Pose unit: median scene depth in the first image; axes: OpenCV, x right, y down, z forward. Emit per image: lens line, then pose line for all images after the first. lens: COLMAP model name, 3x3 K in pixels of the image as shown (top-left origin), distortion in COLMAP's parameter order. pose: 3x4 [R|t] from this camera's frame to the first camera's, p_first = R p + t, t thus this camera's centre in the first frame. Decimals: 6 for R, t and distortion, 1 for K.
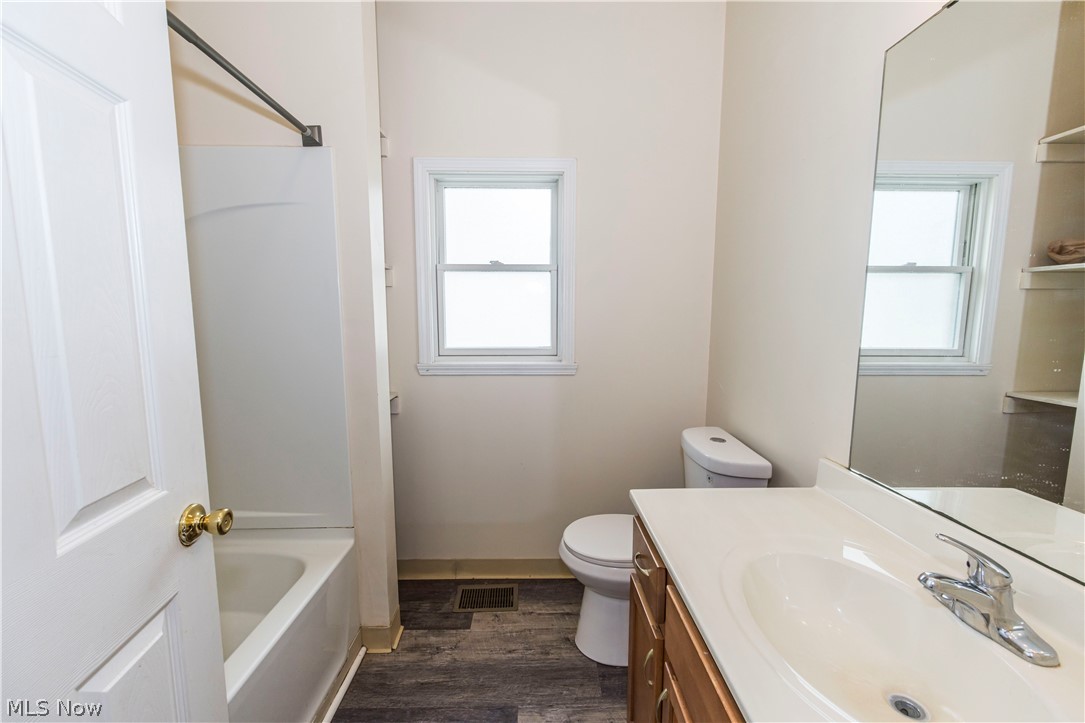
lens RADIAL K [[433.5, 0, 542.5], [0, 433.5, 359.7], [0, 0, 1]] dist [-0.008917, 0.001725]
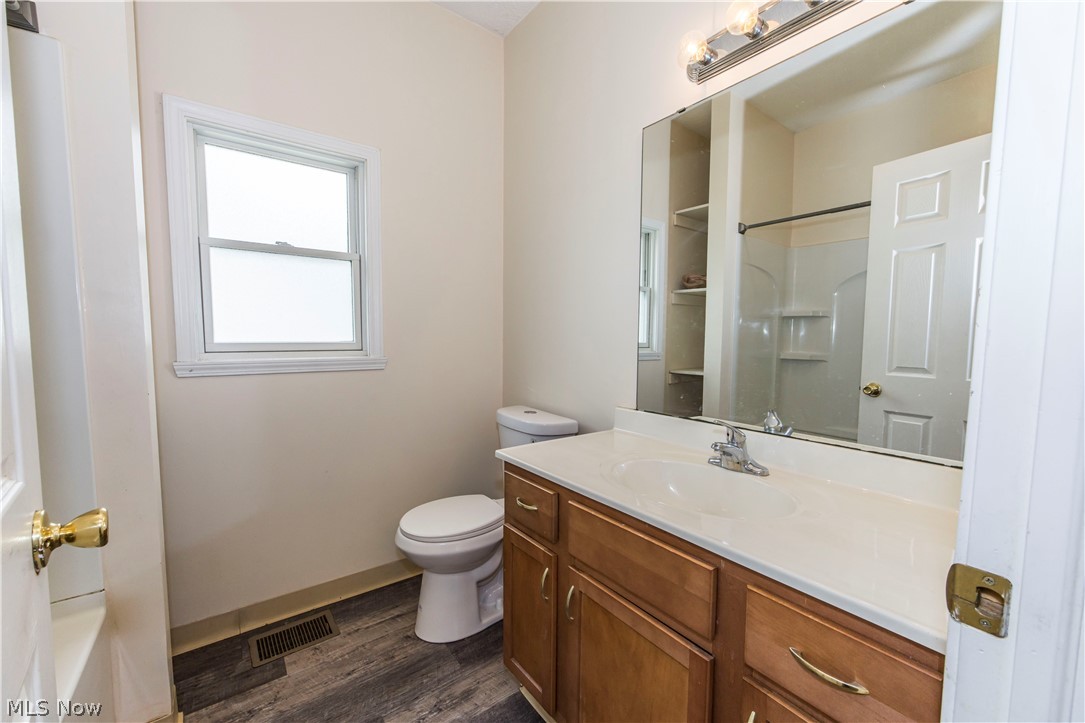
lens RADIAL K [[433.5, 0, 548.5], [0, 433.5, 361.4], [0, 0, 1]] dist [-0.008917, 0.001725]
pose [[0.803917, -0.031073, 0.593929, -0.220095], [0.056317, 0.998124, -0.024009, 0.065856], [-0.592069, 0.052750, 0.804159, 0.004171]]
